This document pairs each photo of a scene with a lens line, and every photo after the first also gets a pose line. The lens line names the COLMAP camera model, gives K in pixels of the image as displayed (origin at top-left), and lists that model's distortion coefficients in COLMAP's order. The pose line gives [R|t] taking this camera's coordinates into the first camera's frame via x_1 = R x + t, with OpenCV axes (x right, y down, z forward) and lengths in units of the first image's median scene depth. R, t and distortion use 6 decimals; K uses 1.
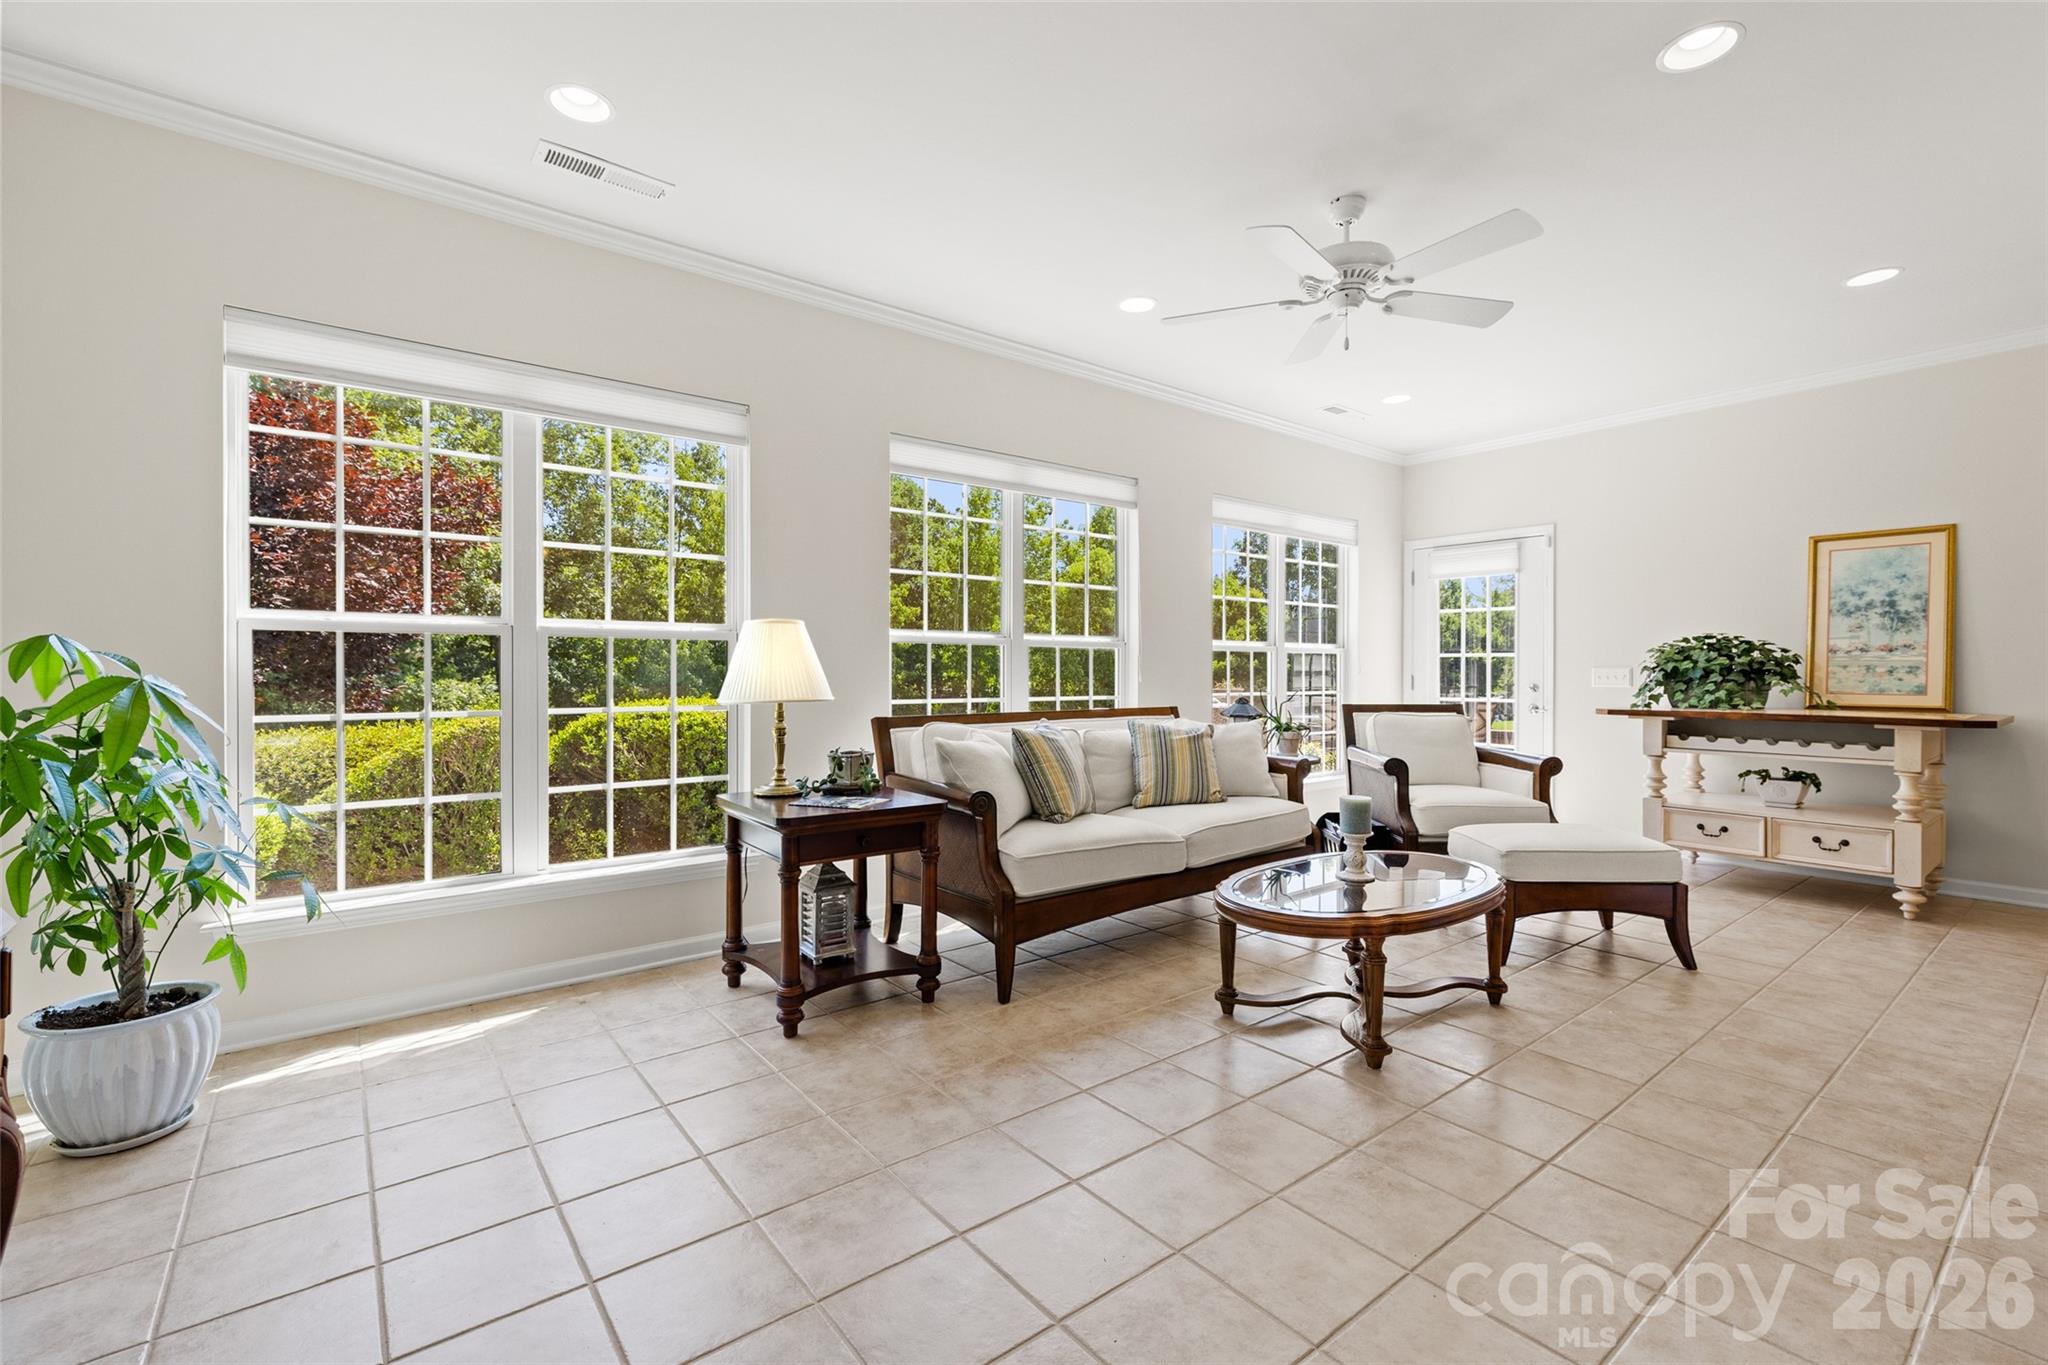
lens RADIAL K [[896.9, 0, 1035.4], [0, 896.9, 687.0], [0, 0, 1]] dist [-0.000810, -0.000748]
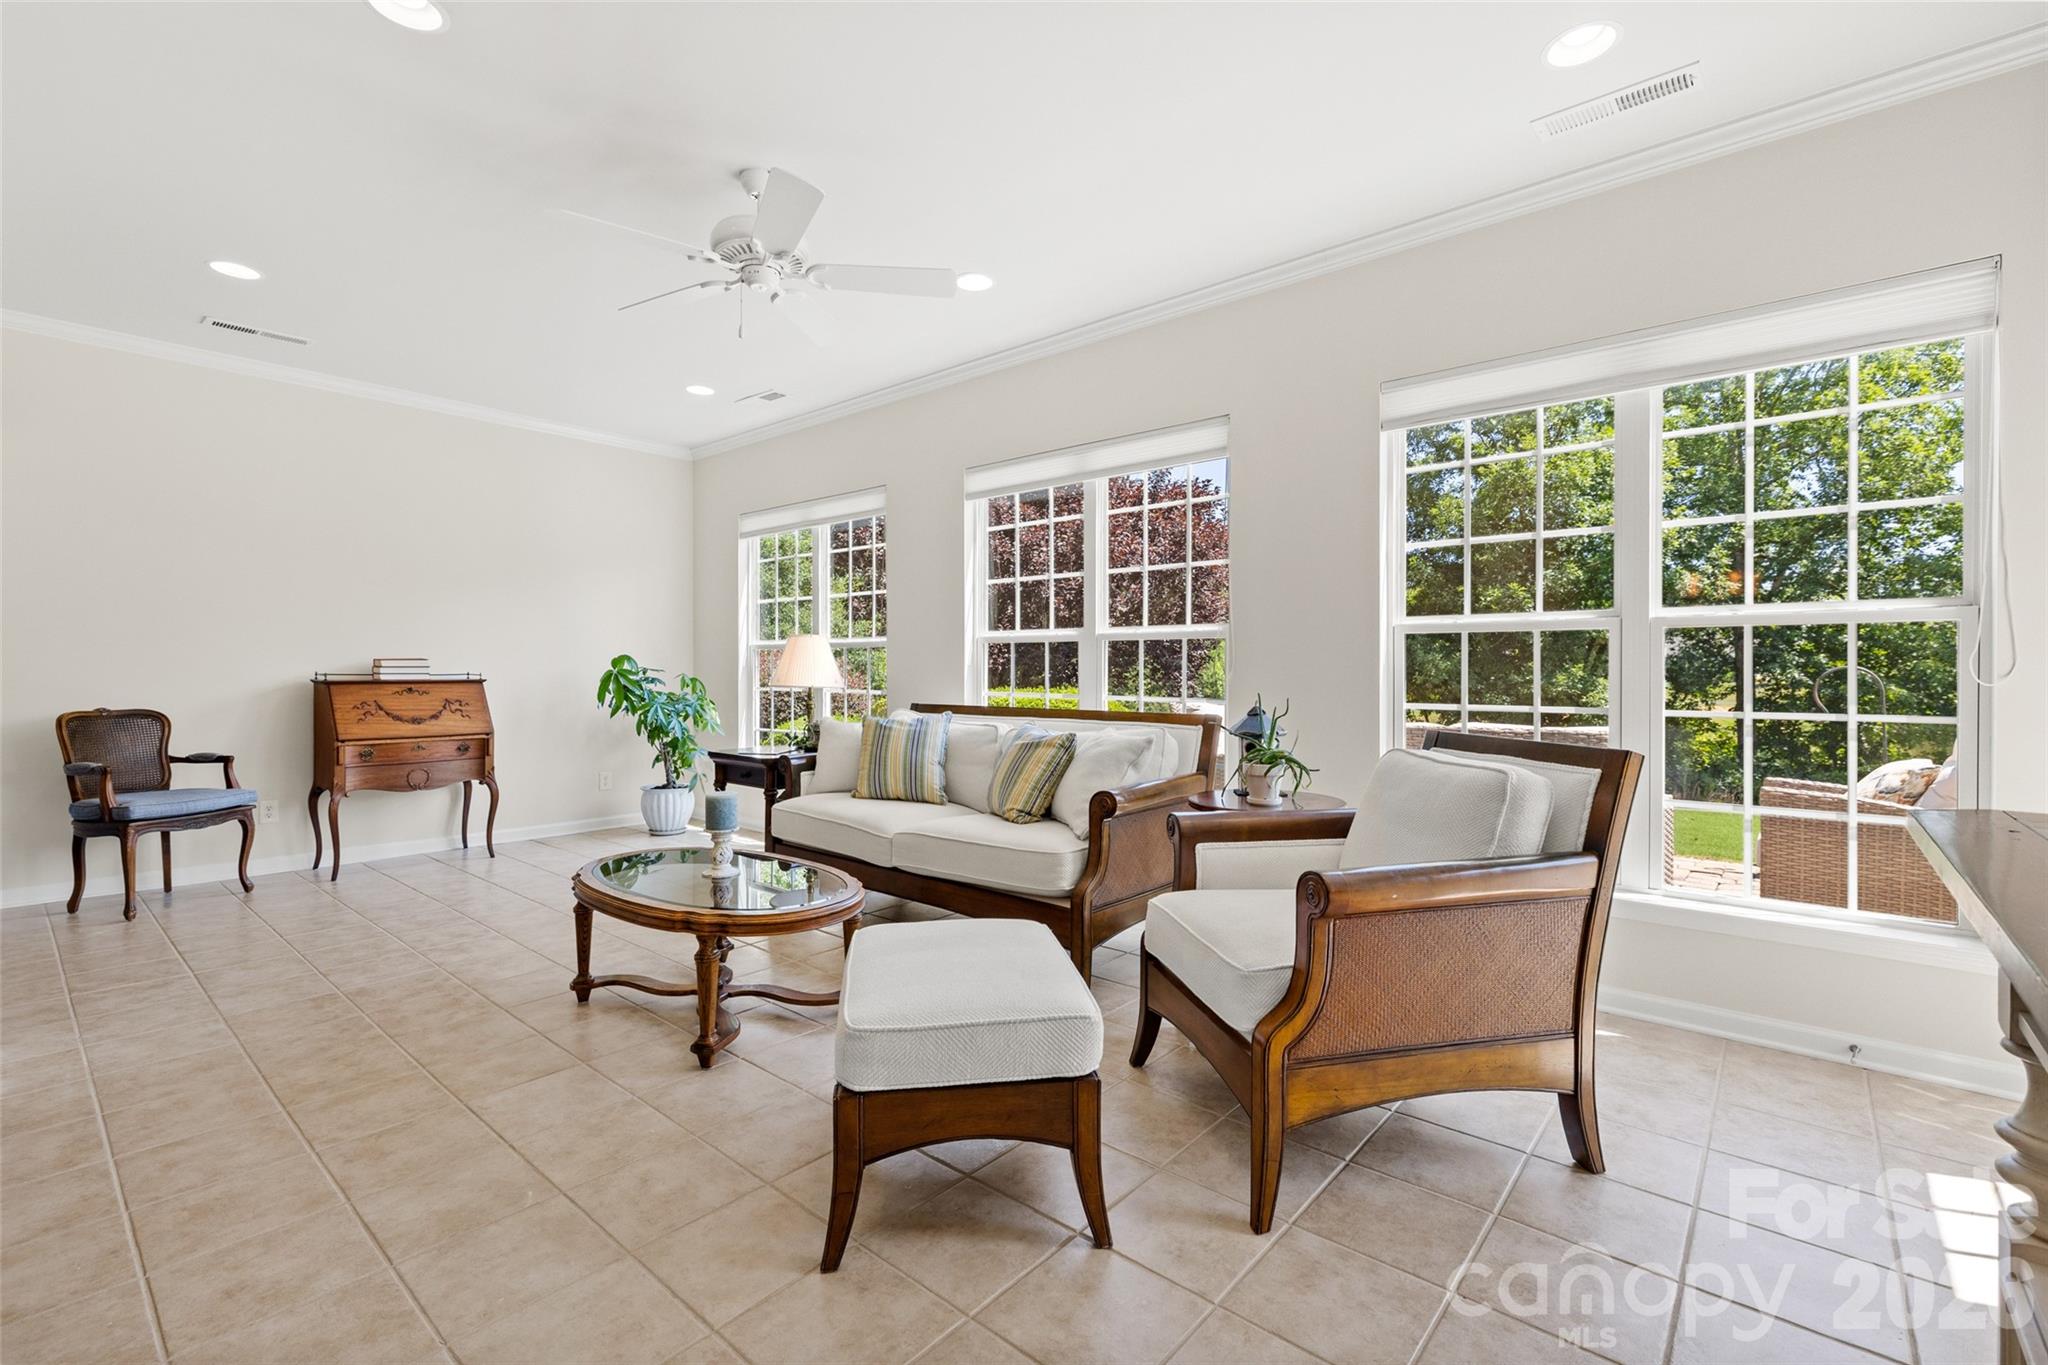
lens RADIAL K [[896.9, 0, 1002.4], [0, 896.9, 666.4], [0, 0, 1]] dist [-0.000810, -0.000748]
pose [[0.175011, -0.000218, -0.984566, 0.862670], [-0.016918, 0.999852, -0.003229, -0.012784], [0.984421, 0.017222, 0.174981, 0.699209]]
